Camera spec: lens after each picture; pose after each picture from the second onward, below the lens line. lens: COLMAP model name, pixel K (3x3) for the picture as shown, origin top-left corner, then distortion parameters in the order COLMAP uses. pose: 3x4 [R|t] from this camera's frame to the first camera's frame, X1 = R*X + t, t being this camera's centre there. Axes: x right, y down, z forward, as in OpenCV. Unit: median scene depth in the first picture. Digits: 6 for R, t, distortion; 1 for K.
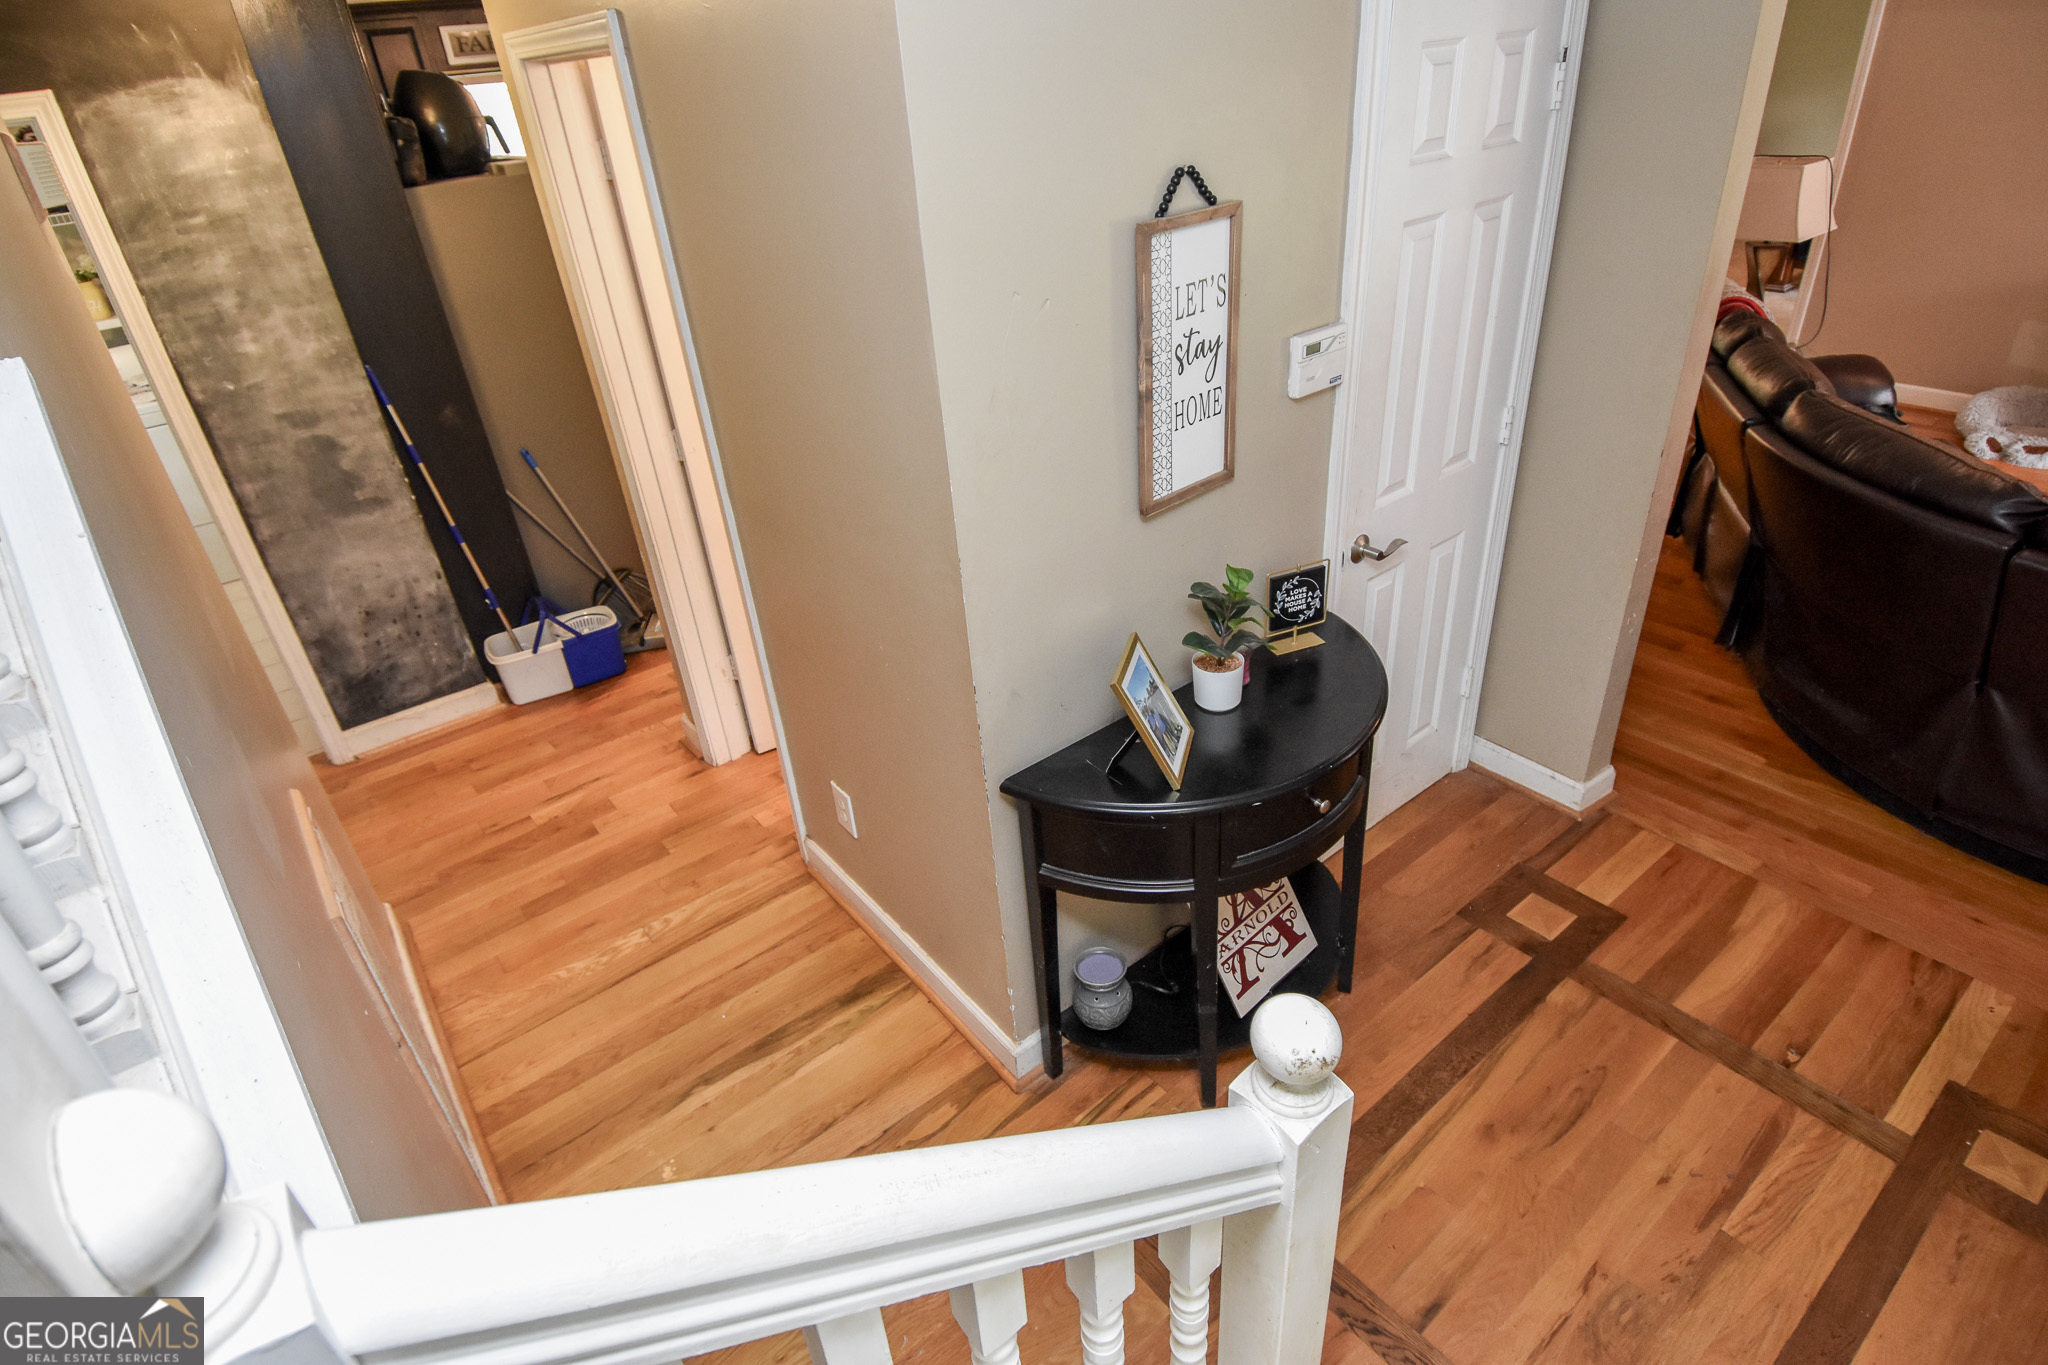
lens RADIAL K [[1109.4, 0, 1017.6], [0, 1109.4, 671.6], [0, 0, 1]] dist [0.060667, -0.066598]
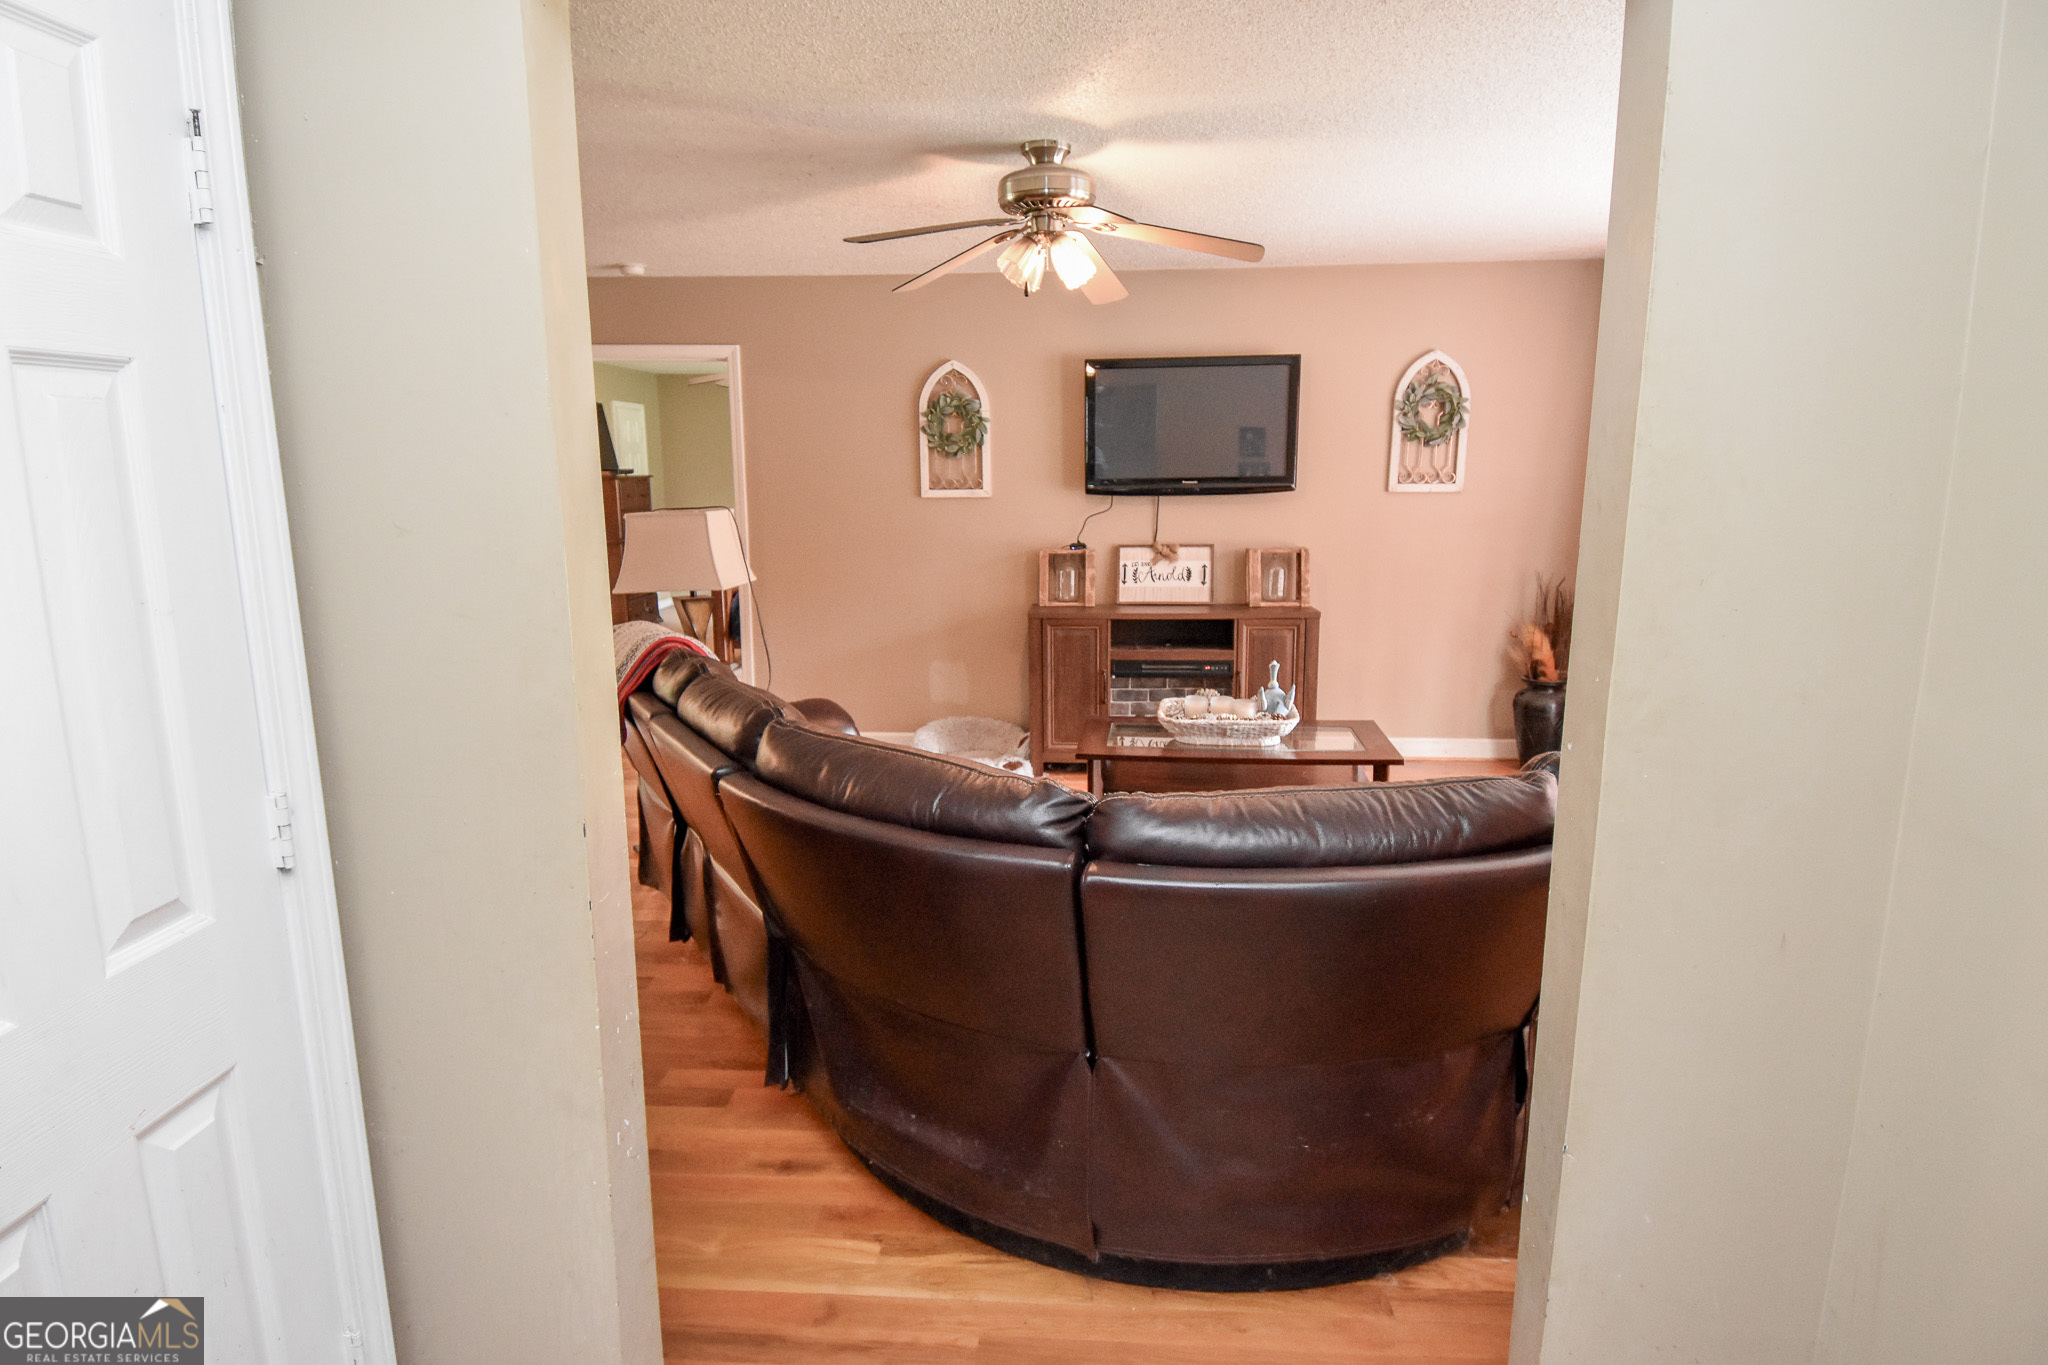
lens RADIAL K [[1109.4, 0, 1017.6], [0, 1109.4, 671.6], [0, 0, 1]] dist [0.060667, -0.066598]
pose [[0.680427, -0.072059, 0.729264, 0.259632], [0.332488, 0.917186, -0.219594, -0.059901], [-0.653047, 0.391889, 0.648037, 0.379934]]
